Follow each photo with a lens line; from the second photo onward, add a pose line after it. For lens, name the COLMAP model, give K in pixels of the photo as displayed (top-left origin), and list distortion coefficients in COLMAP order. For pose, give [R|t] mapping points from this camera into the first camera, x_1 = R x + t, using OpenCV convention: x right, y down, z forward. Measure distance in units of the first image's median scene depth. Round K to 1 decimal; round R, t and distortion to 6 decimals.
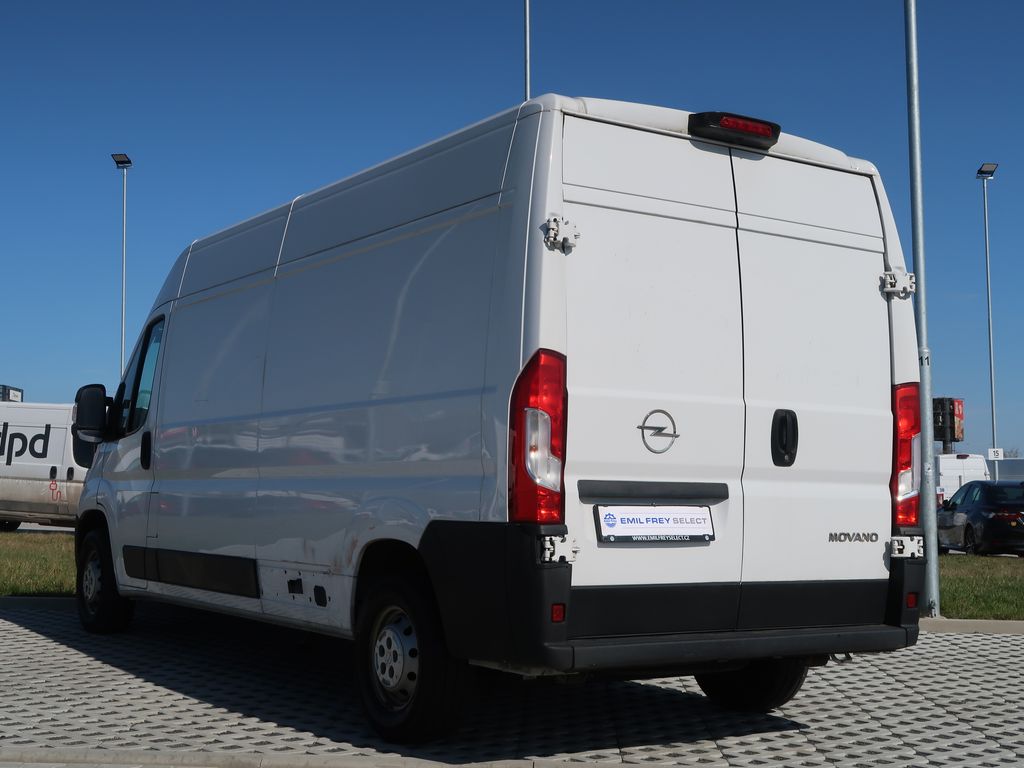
lens RADIAL K [[1381.1, 0, 512.0], [0, 1381.1, 384.0], [0, 0, 1]] dist [0.017893, 0.017075]
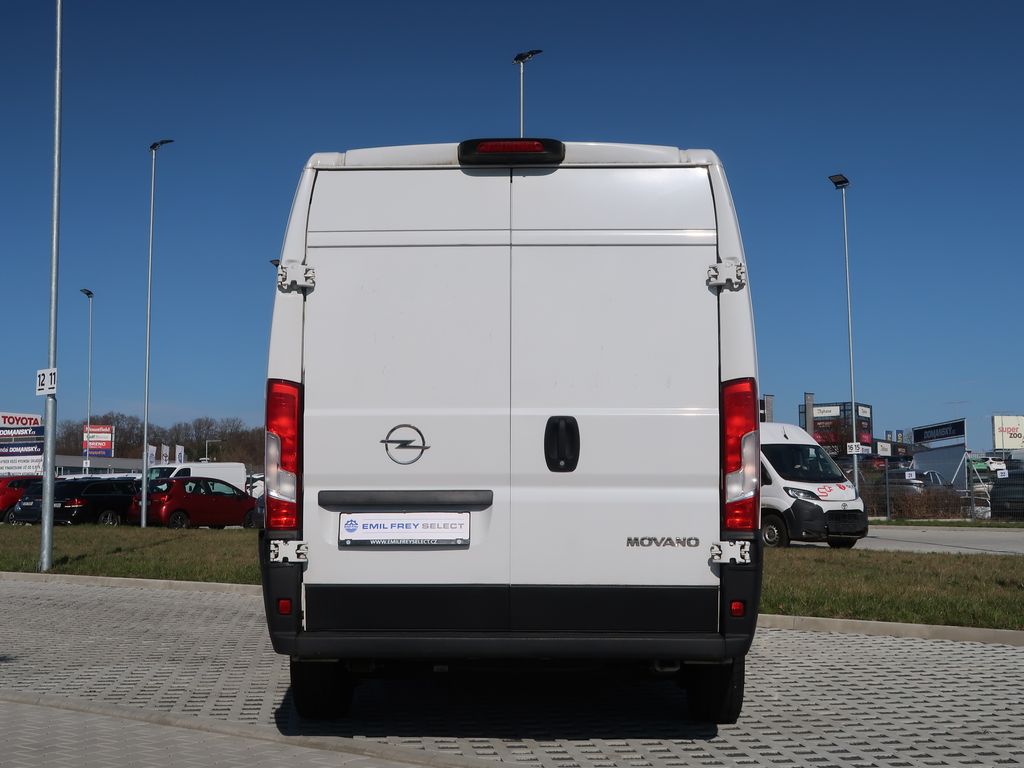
lens RADIAL K [[1381.1, 0, 512.0], [0, 1381.1, 384.0], [0, 0, 1]] dist [0.017893, 0.017075]
pose [[0.813733, -0.066126, -0.577465, 0.774431], [0.061192, 0.997733, -0.028023, 0.021532], [0.578009, -0.012533, 0.815934, 0.151492]]
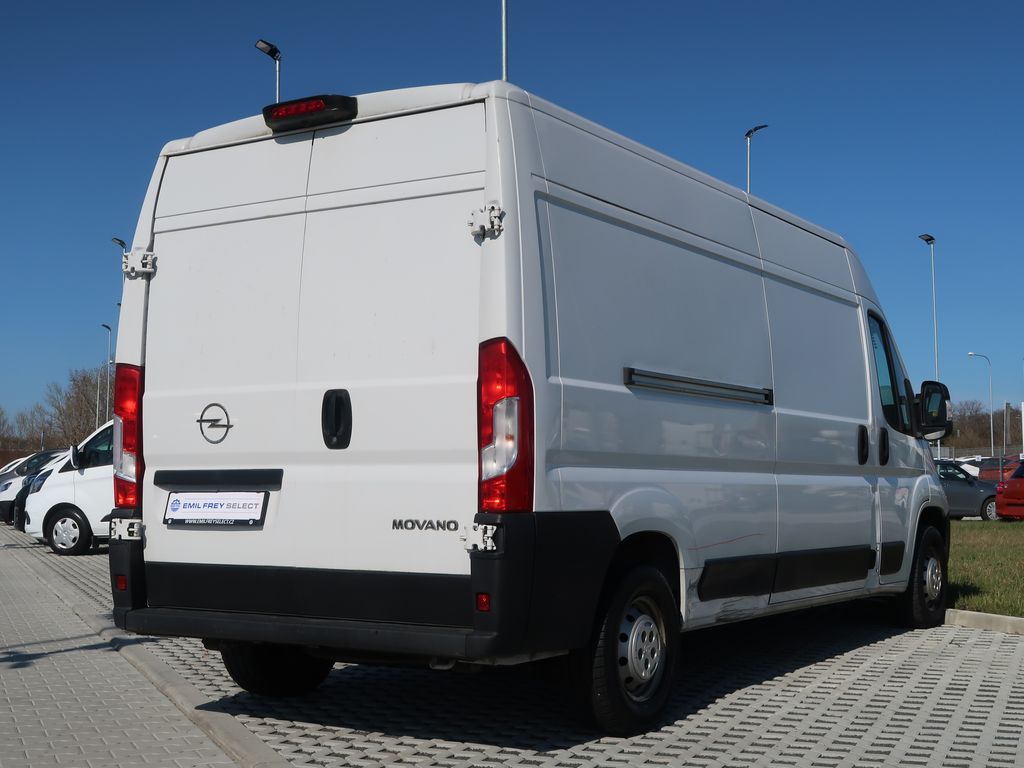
lens RADIAL K [[1381.1, 0, 512.0], [0, 1381.1, 384.0], [0, 0, 1]] dist [0.017893, 0.017075]
pose [[0.410180, -0.084757, -0.908058, 1.138387], [0.081634, 0.995088, -0.056006, 0.079774], [0.908344, -0.051156, 0.415084, 0.730752]]
